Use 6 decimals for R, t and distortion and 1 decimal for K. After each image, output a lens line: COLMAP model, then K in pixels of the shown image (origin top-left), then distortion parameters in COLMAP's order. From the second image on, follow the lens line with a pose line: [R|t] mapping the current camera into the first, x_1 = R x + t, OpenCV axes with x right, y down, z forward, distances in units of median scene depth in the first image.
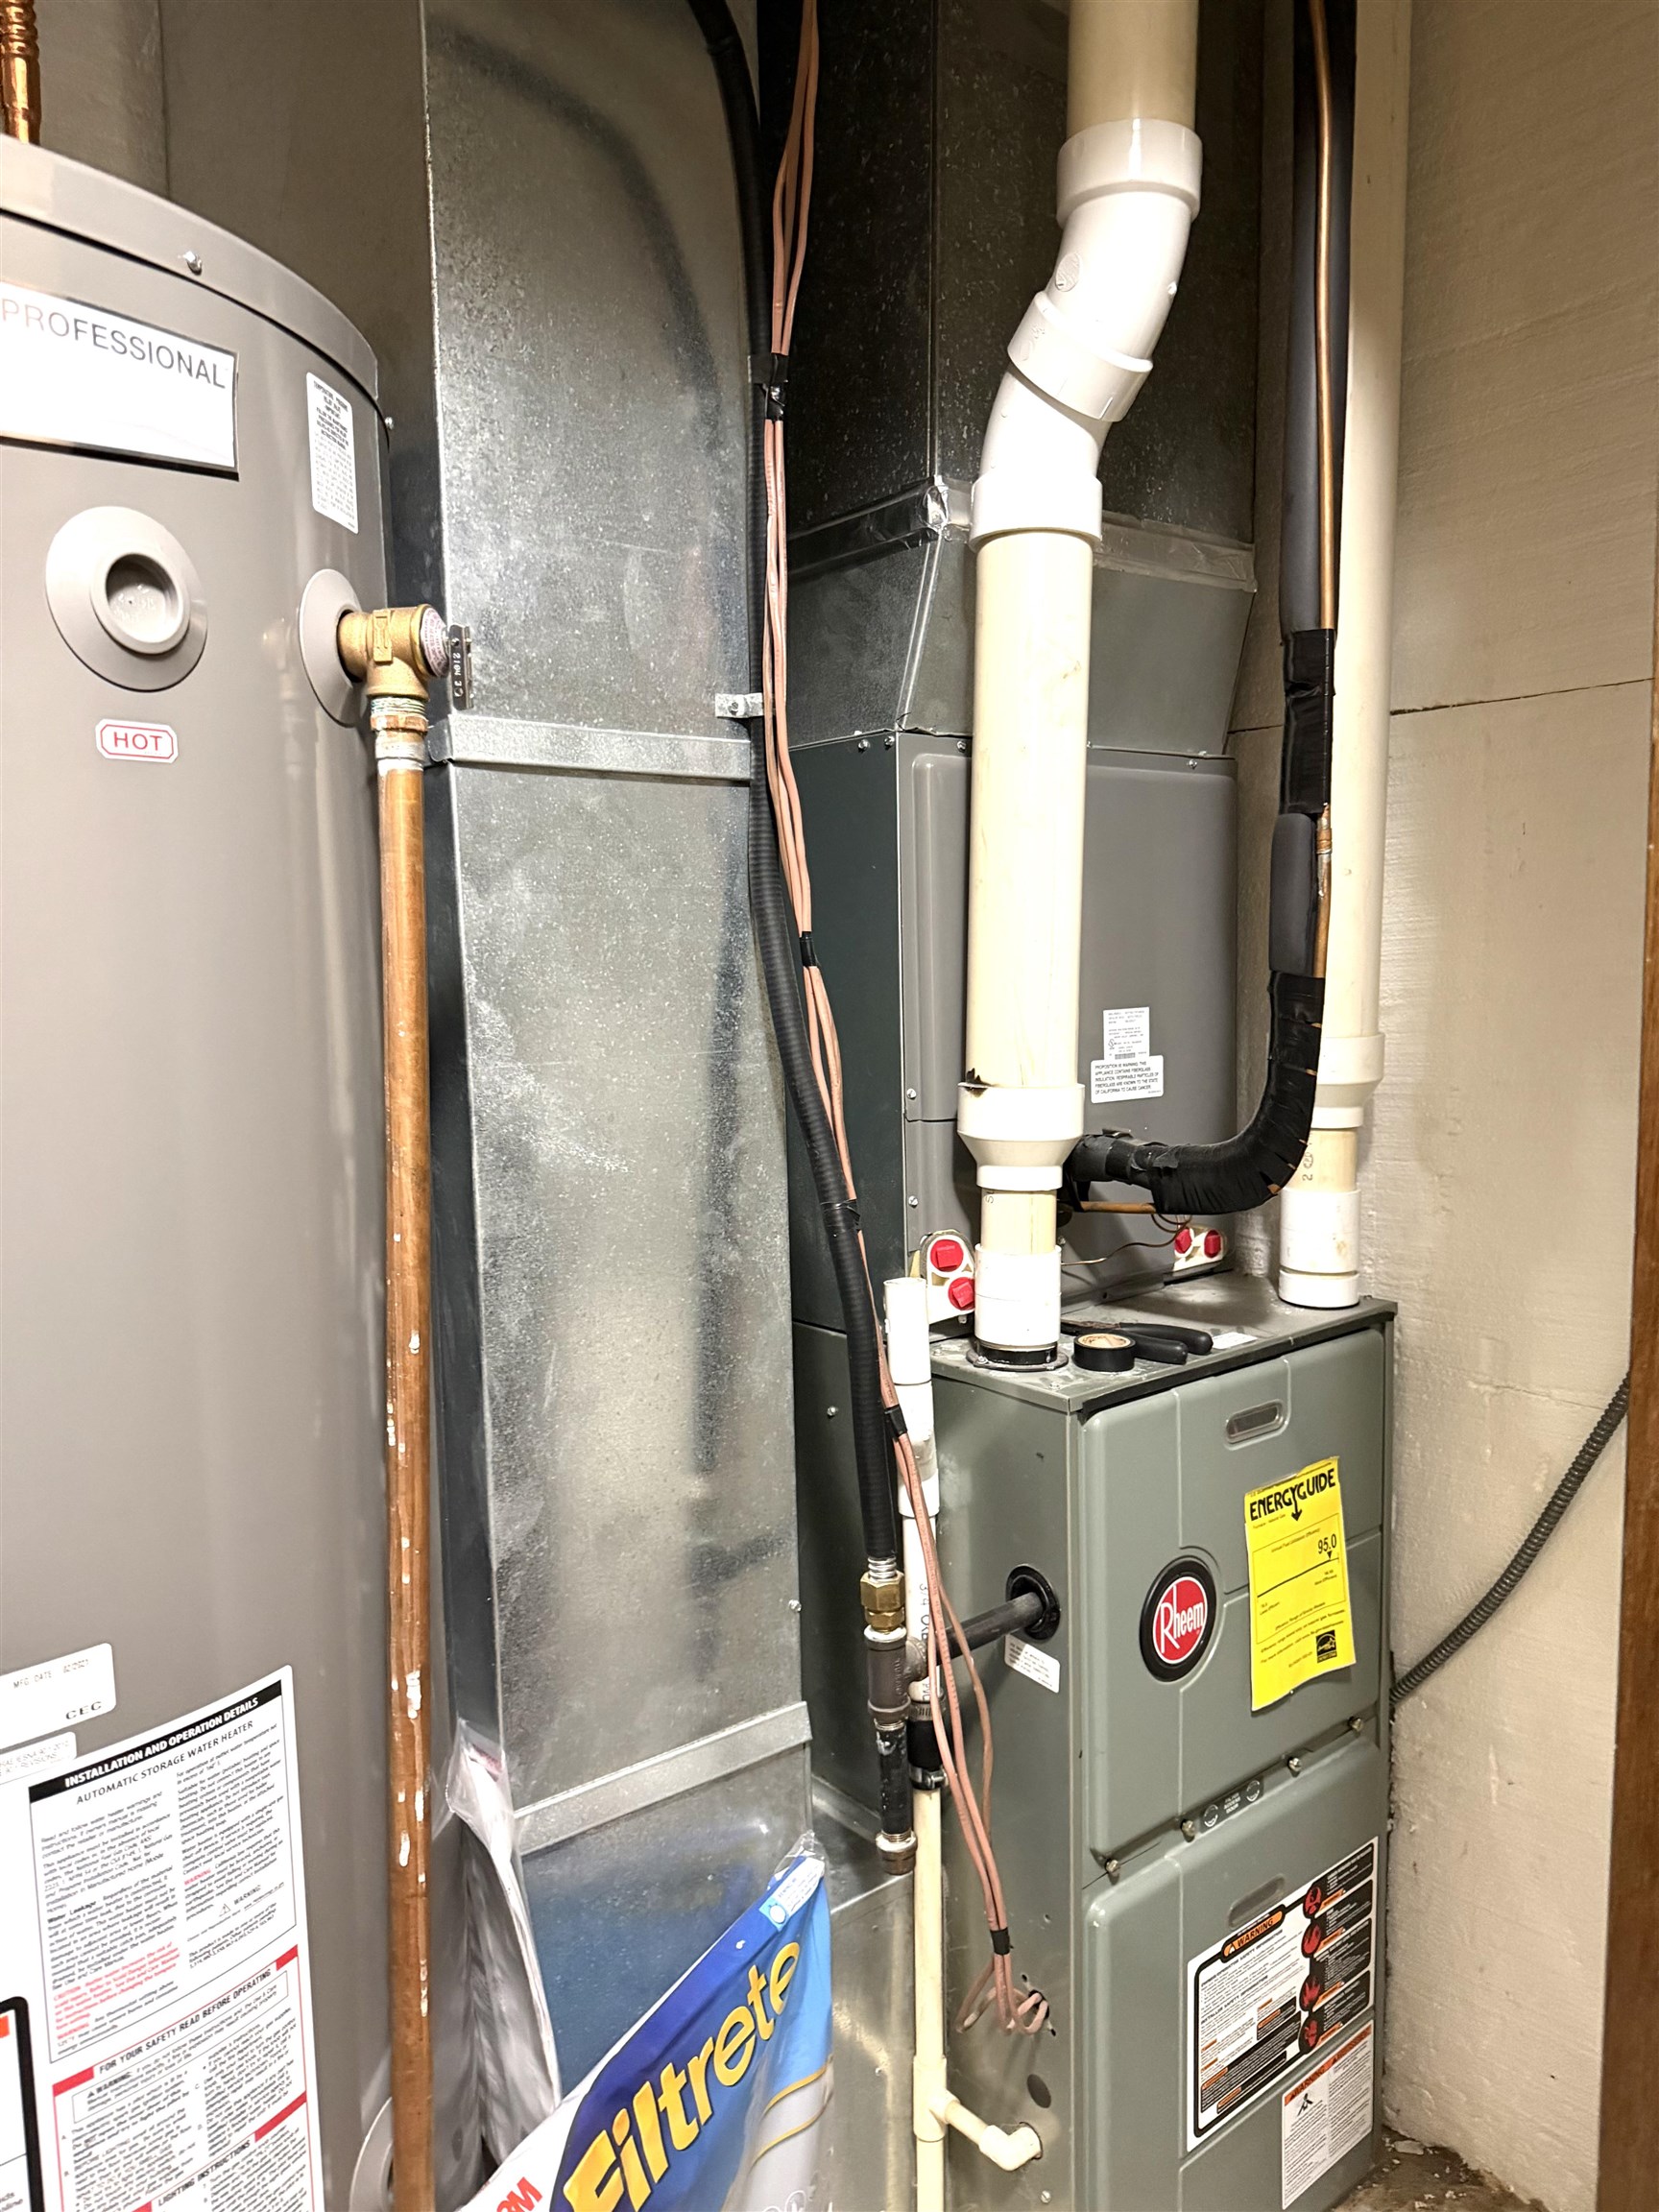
lens RADIAL K [[1576.7, 0, 847.2], [0, 1576.7, 1128.0], [0, 0, 1]] dist [0.013139, -0.020438]
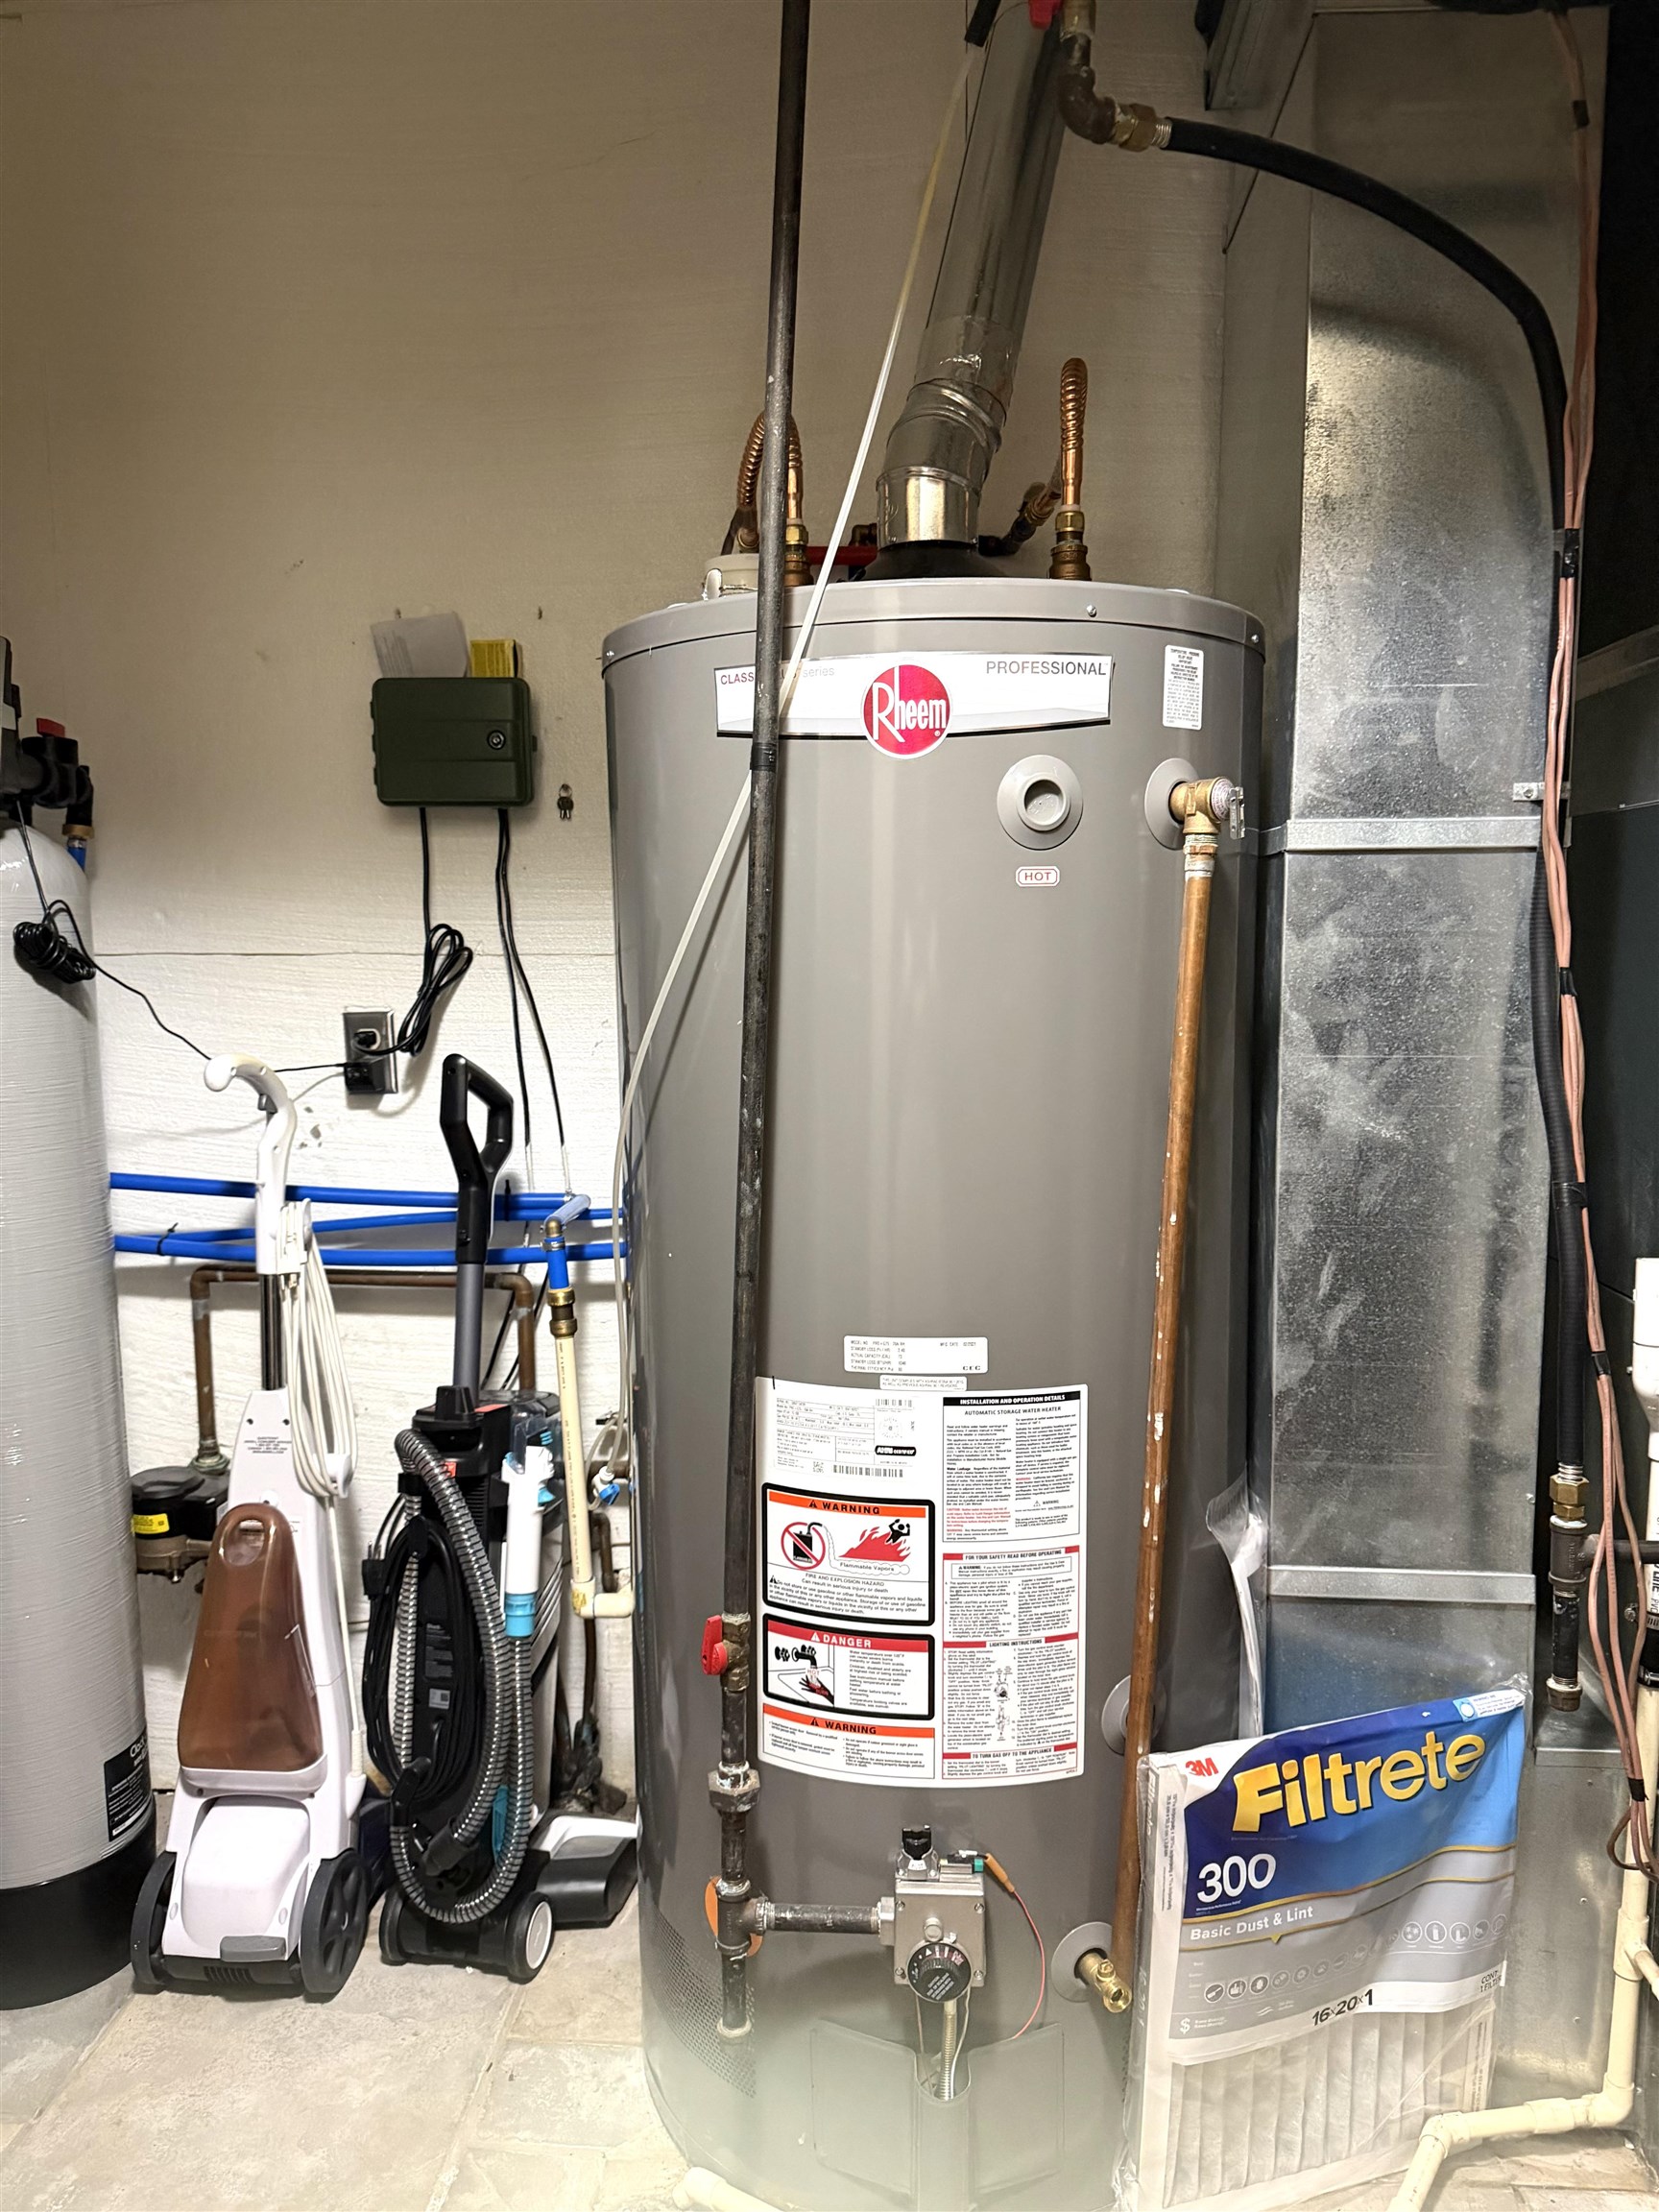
lens RADIAL K [[1576.7, 0, 824.4], [0, 1576.7, 1108.8], [0, 0, 1]] dist [0.013139, -0.020438]
pose [[0.731035, 0.092885, -0.675988, 0.475797], [-0.086560, 0.995312, 0.043152, -0.015090], [0.676827, 0.026968, 0.735648, -0.404121]]
